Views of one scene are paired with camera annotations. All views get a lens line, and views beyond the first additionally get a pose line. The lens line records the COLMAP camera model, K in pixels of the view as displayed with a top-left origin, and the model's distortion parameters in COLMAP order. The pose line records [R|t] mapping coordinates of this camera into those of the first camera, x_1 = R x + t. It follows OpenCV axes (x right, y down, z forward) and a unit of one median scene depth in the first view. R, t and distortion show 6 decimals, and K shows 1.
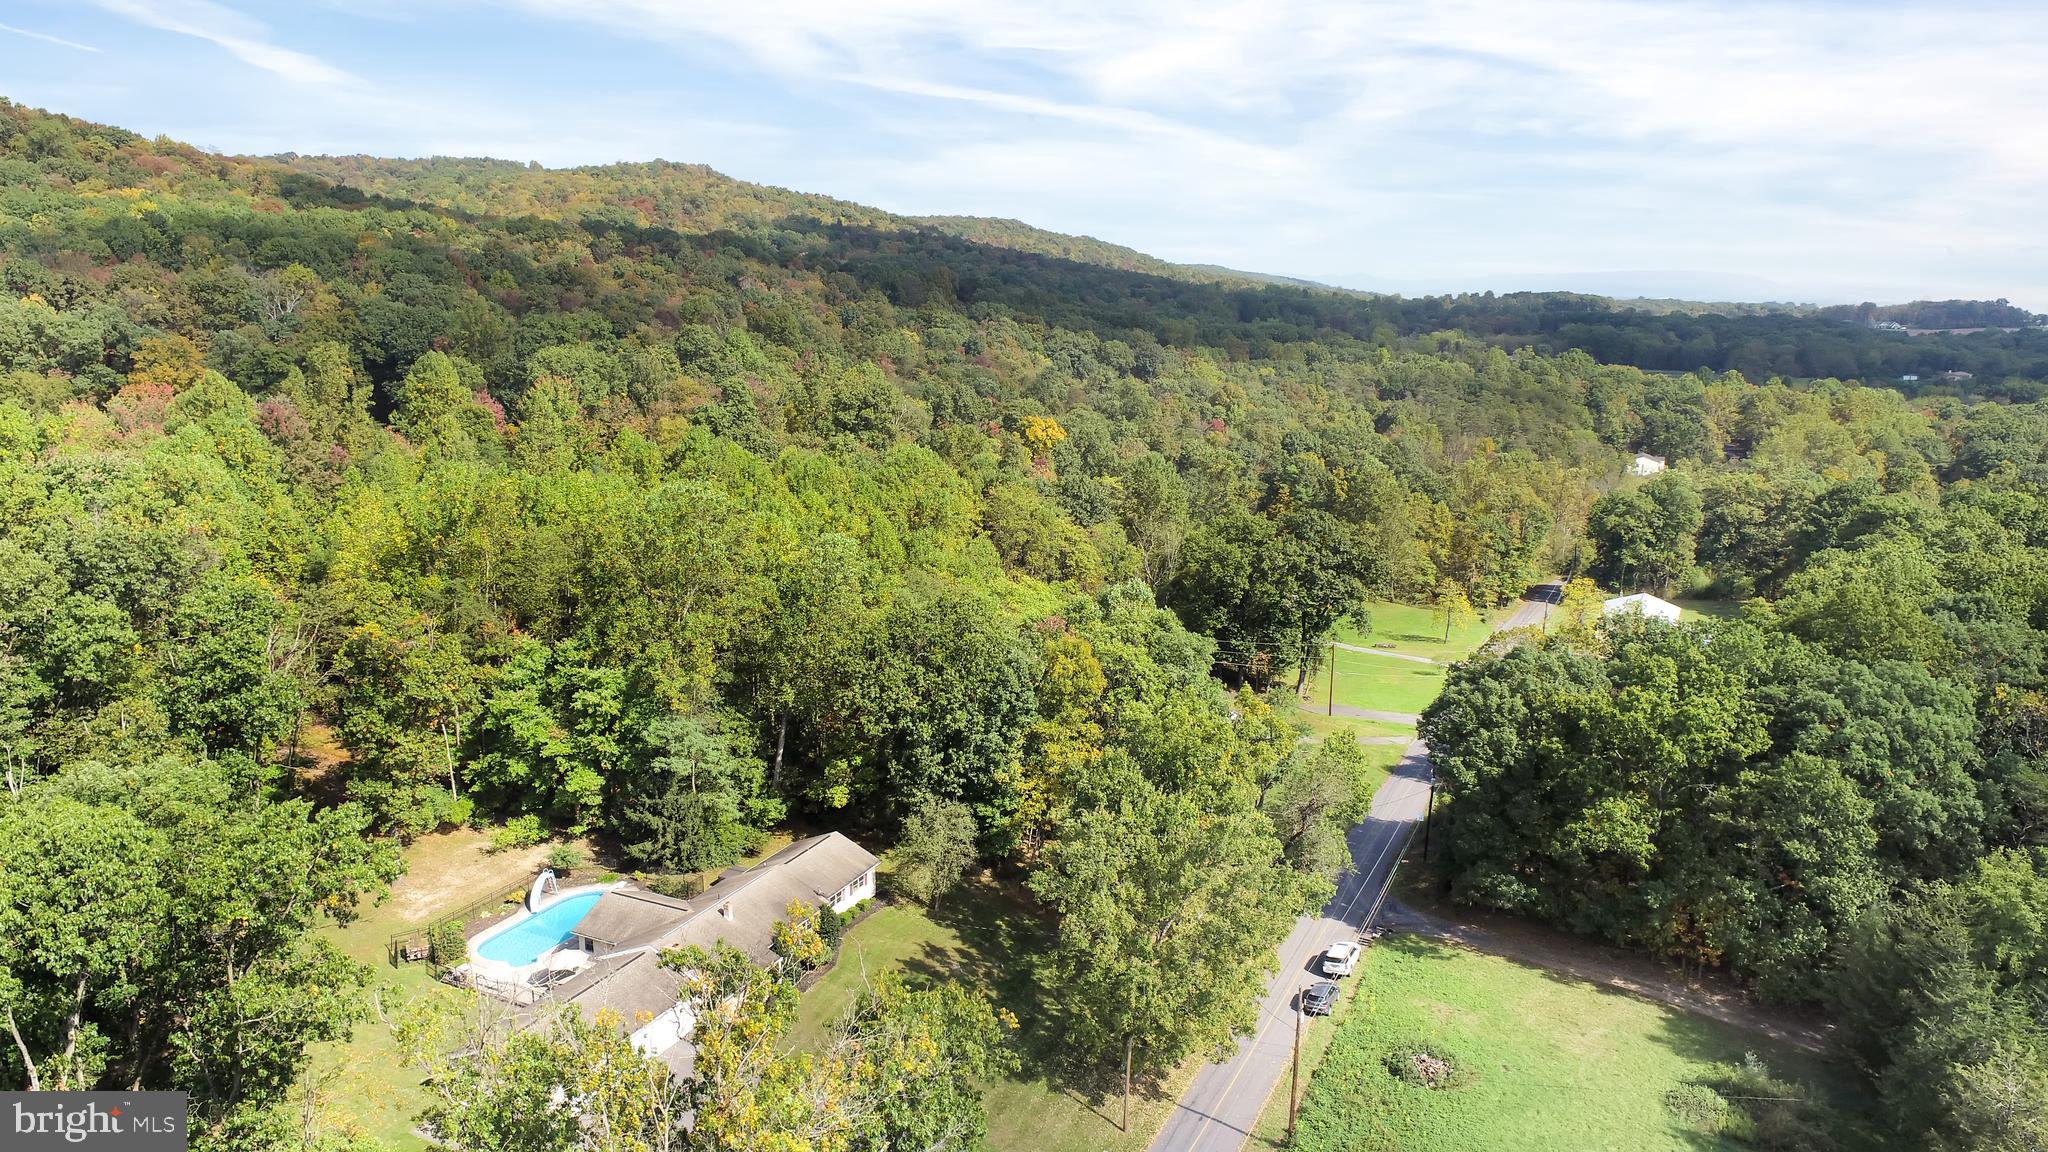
lens RADIAL K [[1373.4, 0, 1033.7], [0, 1373.4, 575.9], [0, 0, 1]] dist [-0.037877, -0.000093]
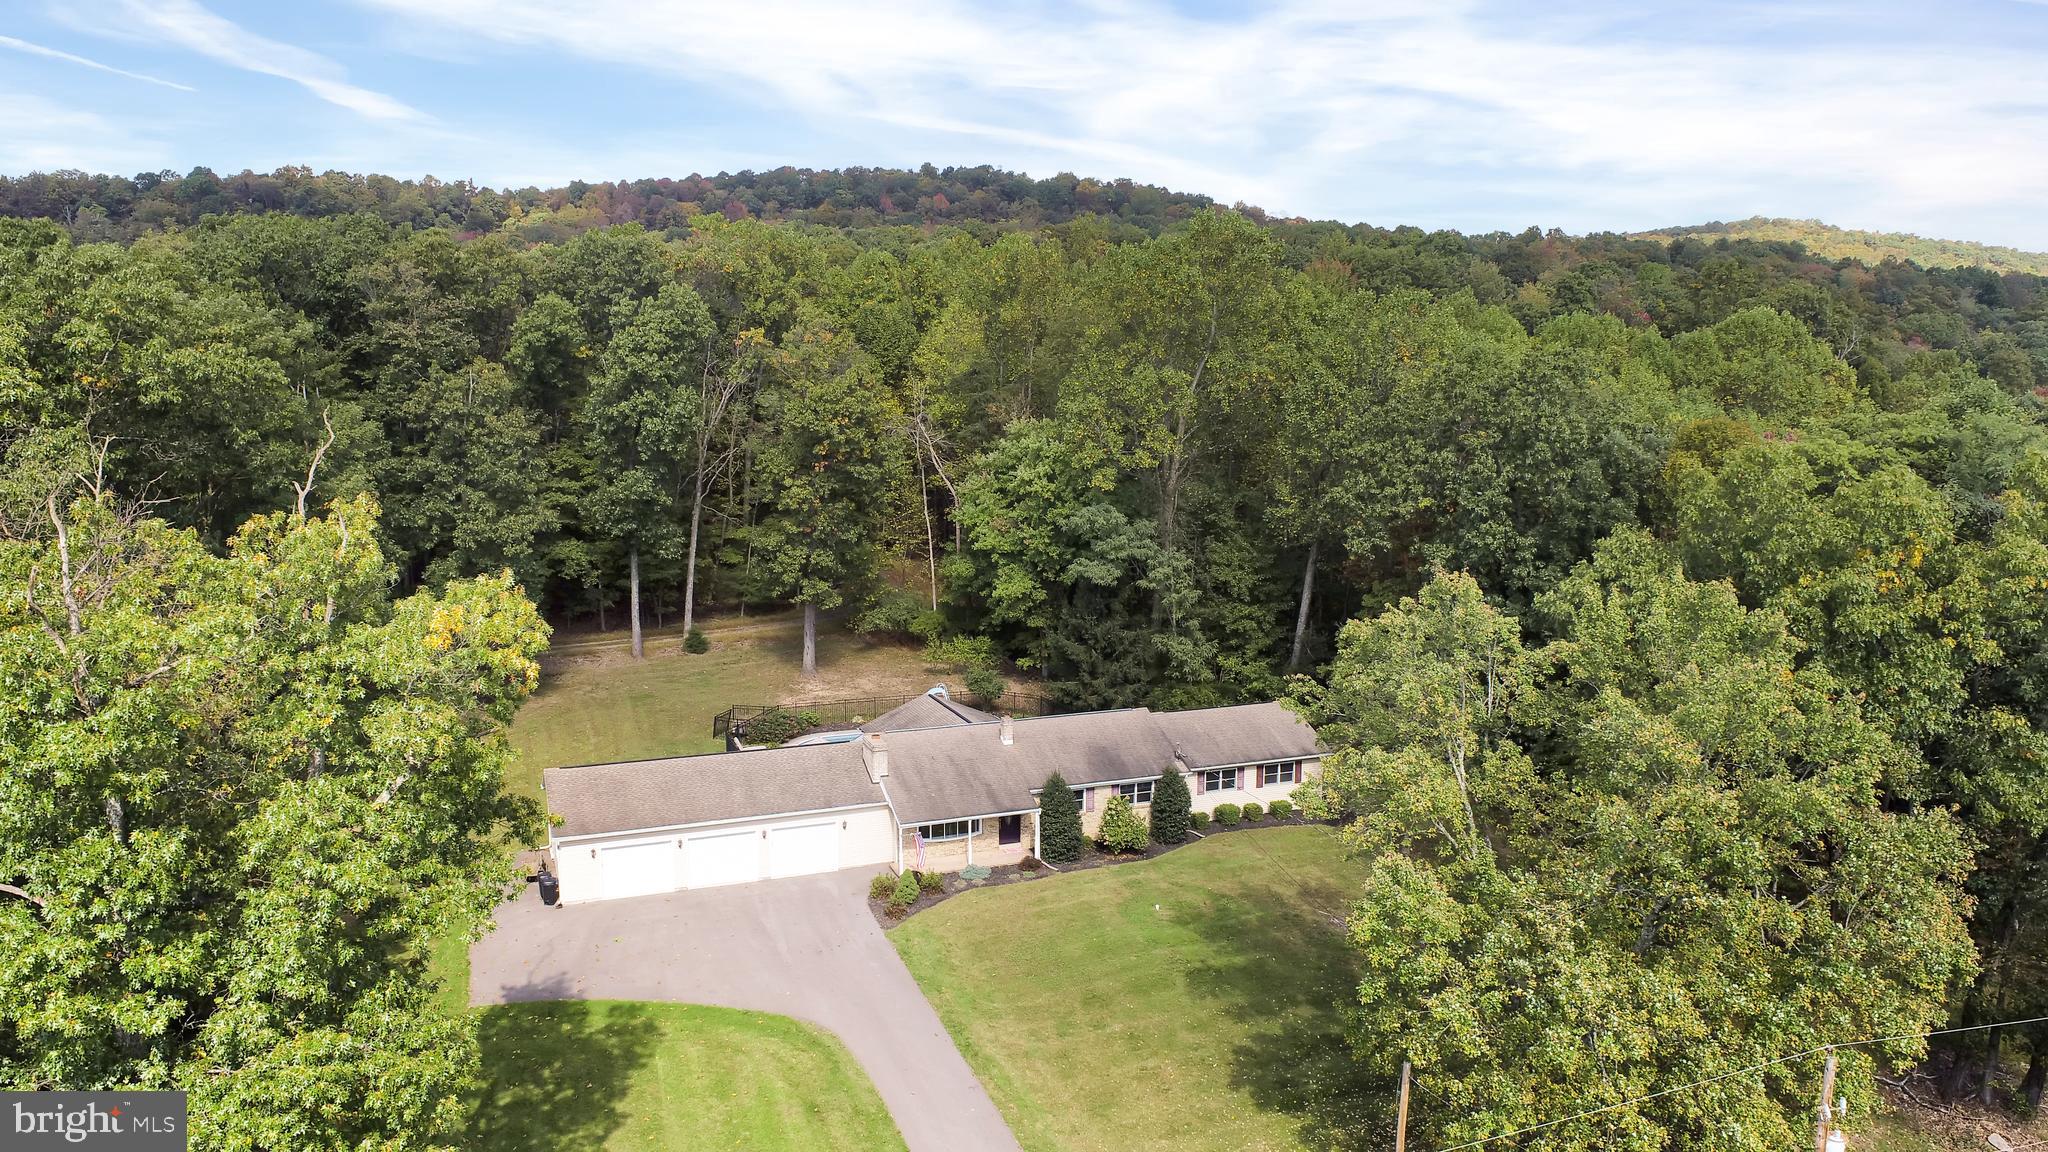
lens RADIAL K [[1352.6, 0, 1024.0], [0, 1352.6, 576.0], [0, 0, 1]] dist [-0.000306, -0.002623]
pose [[0.738643, 0.101594, -0.666397, 0.178979], [-0.136067, 0.990700, 0.000216, 0.141541], [0.660222, 0.090515, 0.745597, 0.432786]]
